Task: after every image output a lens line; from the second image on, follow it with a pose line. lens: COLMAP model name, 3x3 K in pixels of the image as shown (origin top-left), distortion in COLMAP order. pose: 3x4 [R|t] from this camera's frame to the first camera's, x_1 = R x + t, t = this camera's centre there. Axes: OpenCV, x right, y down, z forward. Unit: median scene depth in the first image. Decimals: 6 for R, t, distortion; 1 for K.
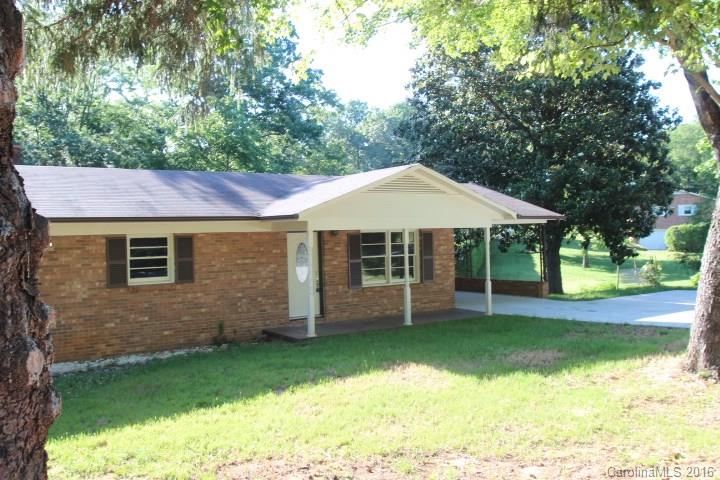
lens RADIAL K [[674.3, 0, 359.9], [0, 674.3, 238.2], [0, 0, 1]] dist [-0.064411, 0.000000]
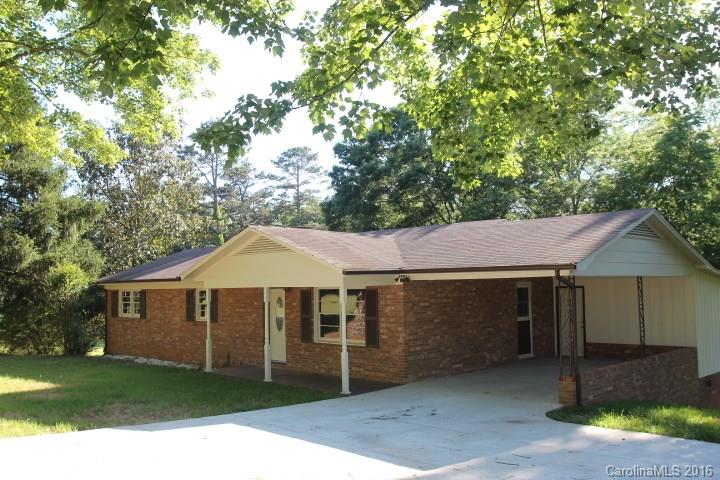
lens RADIAL K [[674.3, 0, 362.7], [0, 674.3, 238.8], [0, 0, 1]] dist [-0.064411, 0.000000]
pose [[0.149356, -0.054579, -0.987276, 1.020030], [0.000379, 0.998478, -0.055141, -0.027999], [0.988783, 0.007862, 0.149149, 0.906498]]
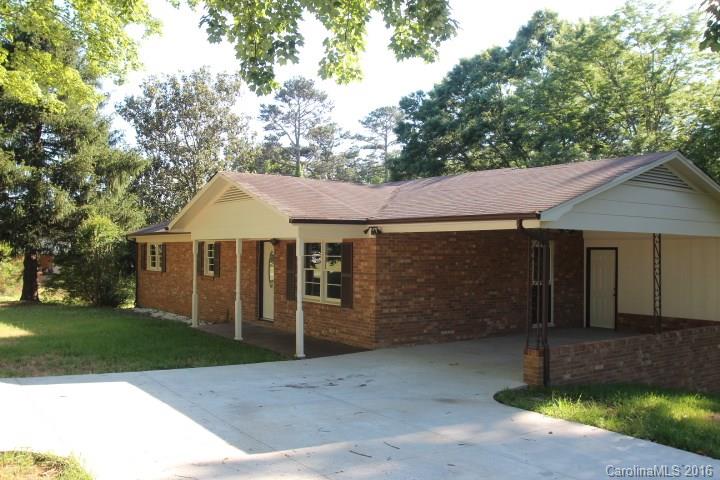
lens RADIAL K [[674.3, 0, 358.3], [0, 674.3, 239.4], [0, 0, 1]] dist [-0.064411, 0.000000]
pose [[-0.017206, -0.000034, -0.999852, 0.933066], [-0.021375, 0.999771, 0.000334, -0.014641], [0.999623, 0.021378, -0.017203, 1.084317]]
